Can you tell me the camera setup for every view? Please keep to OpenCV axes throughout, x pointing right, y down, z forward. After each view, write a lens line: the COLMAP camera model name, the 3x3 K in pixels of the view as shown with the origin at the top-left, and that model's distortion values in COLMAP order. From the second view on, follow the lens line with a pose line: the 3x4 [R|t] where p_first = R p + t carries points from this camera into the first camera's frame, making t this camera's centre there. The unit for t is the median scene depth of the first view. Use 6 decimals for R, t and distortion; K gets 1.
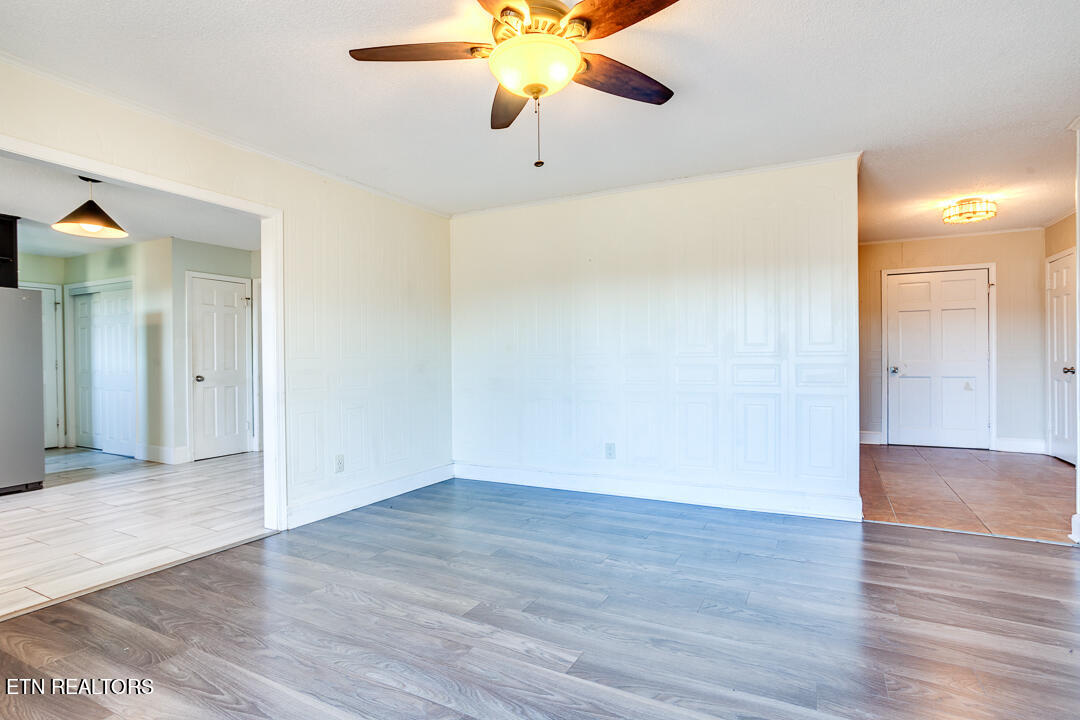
lens RADIAL K [[526.9, 0, 523.7], [0, 526.9, 360.8], [0, 0, 1]] dist [-0.039517, 0.024181]
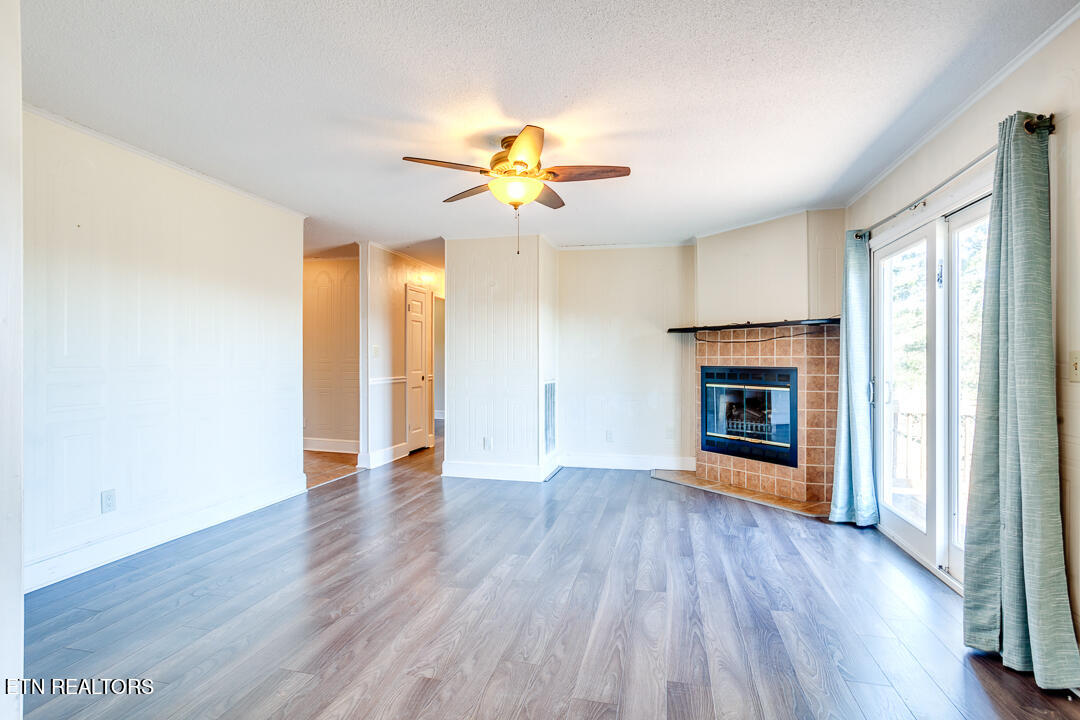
lens RADIAL K [[526.9, 0, 545.7], [0, 526.9, 362.0], [0, 0, 1]] dist [-0.039517, 0.024181]
pose [[-0.306268, 0.018152, 0.951772, -1.218288], [-0.004436, 0.999780, -0.020495, -0.016834], [-0.951935, -0.010499, -0.306120, 1.110628]]
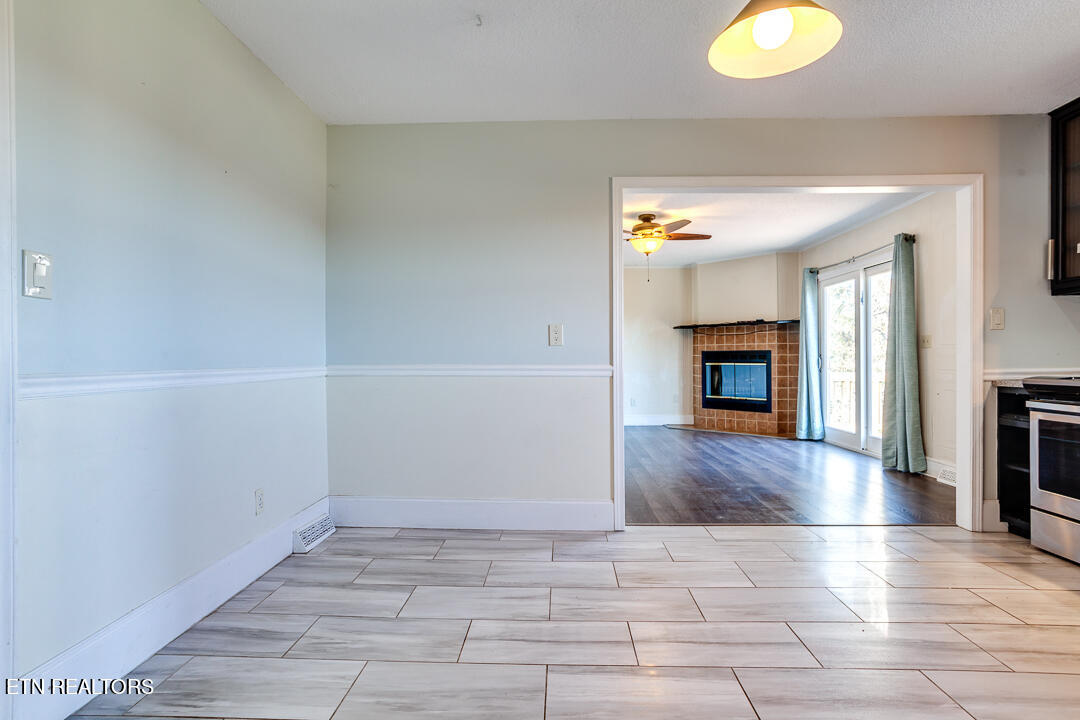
lens RADIAL K [[526.9, 0, 544.1], [0, 526.9, 361.8], [0, 0, 1]] dist [-0.039517, 0.024181]
pose [[-0.475599, 0.018236, 0.879473, -1.725275], [0.006260, 0.999830, -0.017346, 0.068900], [-0.879640, -0.002744, -0.475632, 2.233590]]
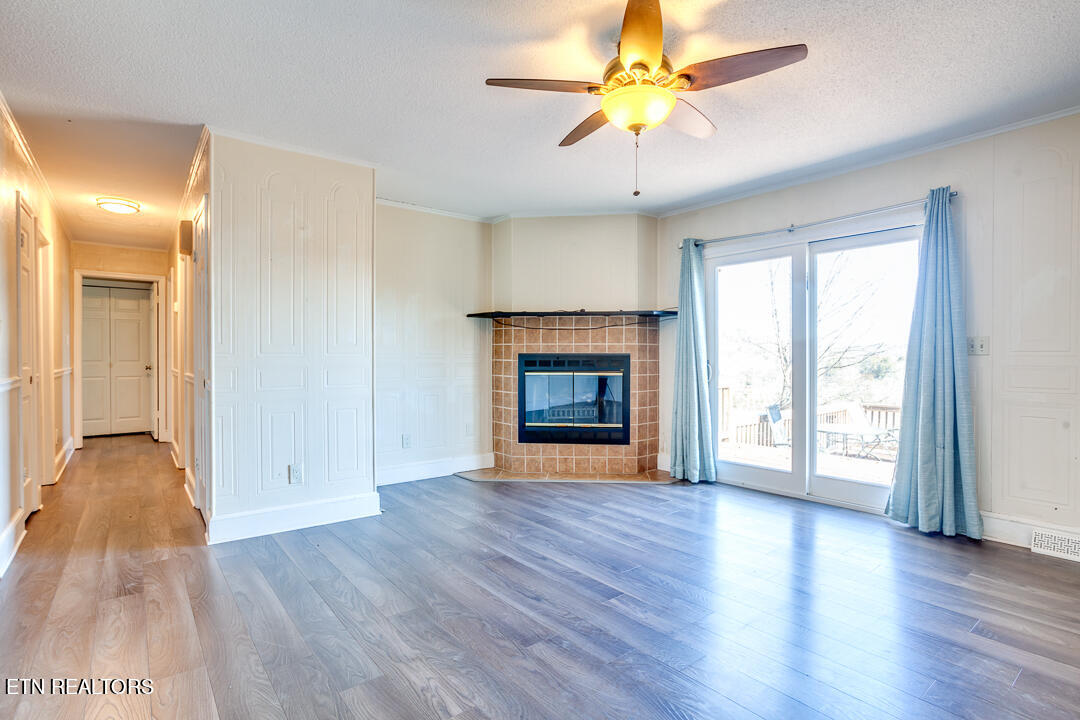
lens RADIAL K [[526.9, 0, 546.8], [0, 526.9, 362.1], [0, 0, 1]] dist [-0.039517, 0.024181]
pose [[-0.935284, 0.019156, 0.353379, -0.162218], [0.017277, 0.999815, -0.008470, 0.004973], [-0.353476, -0.001817, -0.935442, 1.730488]]
